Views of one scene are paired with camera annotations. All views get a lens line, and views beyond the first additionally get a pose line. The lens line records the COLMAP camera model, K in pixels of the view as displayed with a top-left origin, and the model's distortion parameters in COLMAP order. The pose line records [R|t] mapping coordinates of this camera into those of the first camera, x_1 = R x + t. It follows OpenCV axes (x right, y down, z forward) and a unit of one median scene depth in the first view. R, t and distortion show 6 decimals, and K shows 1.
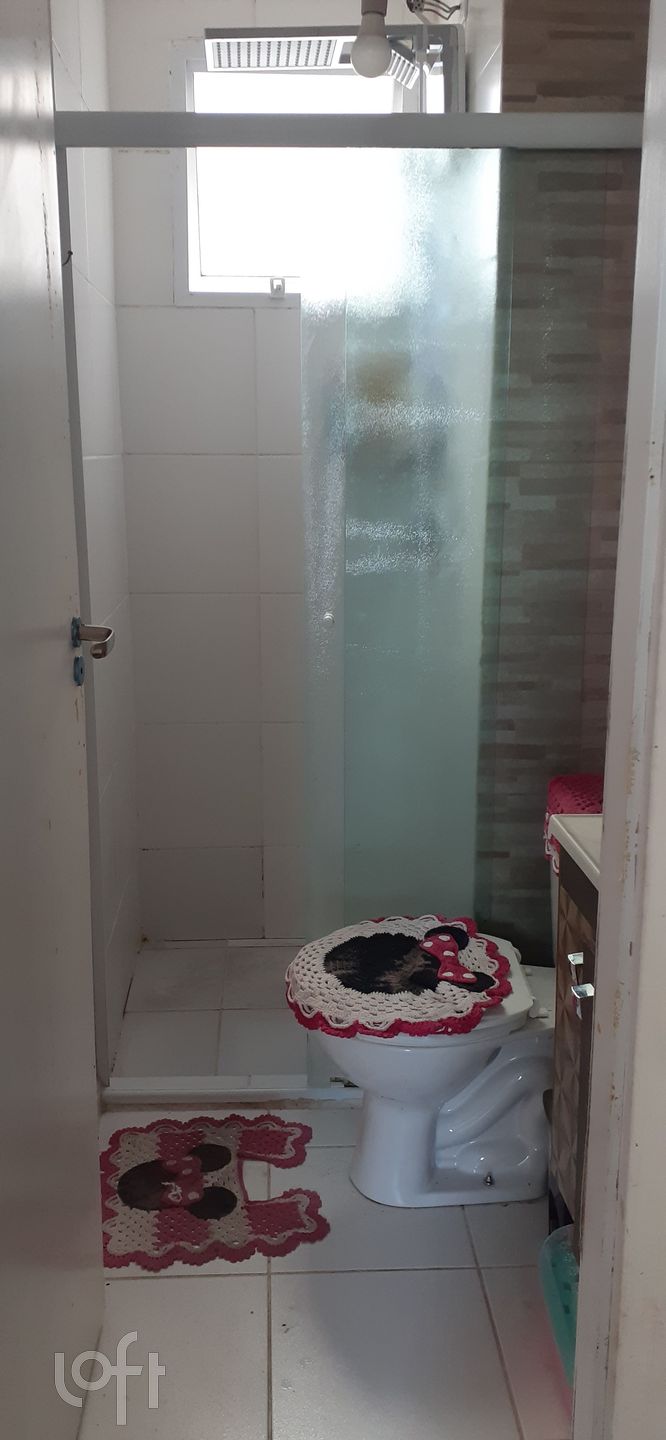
lens RADIAL K [[1141.5, 0, 333.0], [0, 1141.5, 724.1], [0, 0, 1]] dist [0.104892, -0.173516]
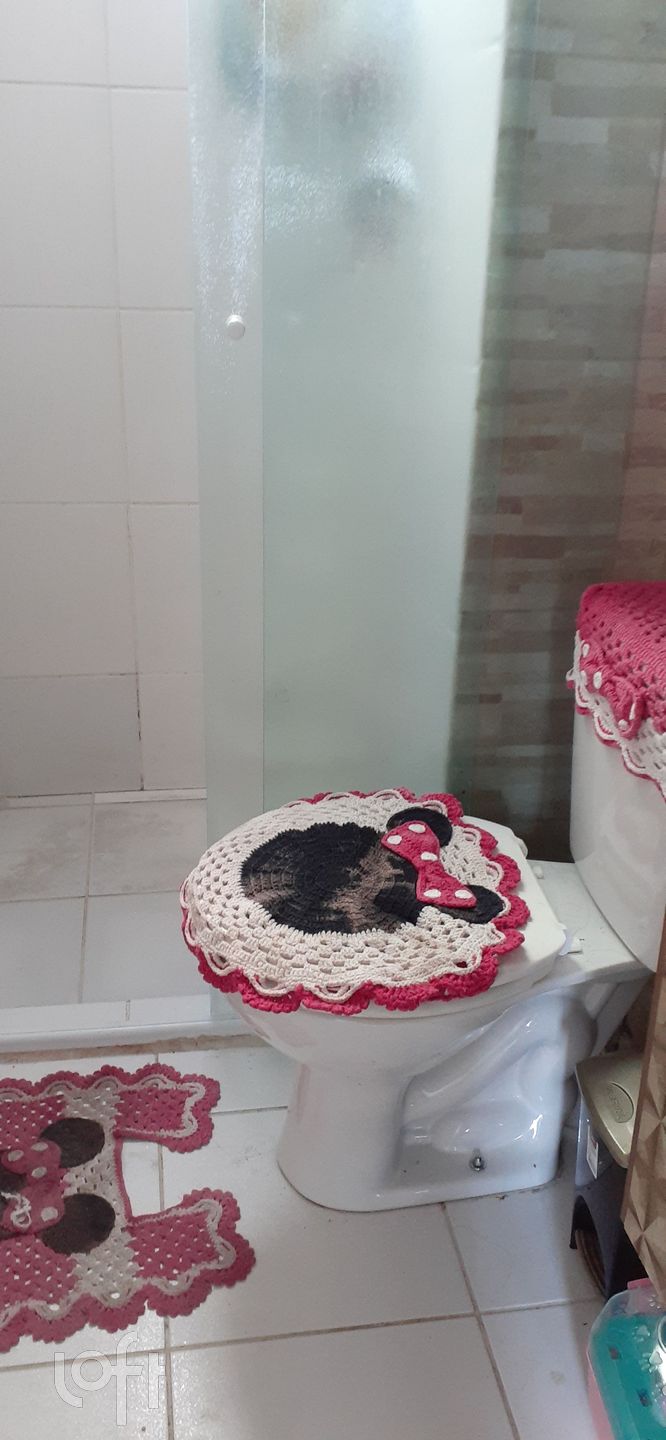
lens RADIAL K [[1141.5, 0, 325.1], [0, 1141.5, 715.1], [0, 0, 1]] dist [0.104892, -0.173516]
pose [[0.994530, -0.018361, 0.102822, -0.024557], [0.000039, 0.984493, 0.175421, 0.003758], [-0.104449, -0.174458, 0.979109, 0.368820]]
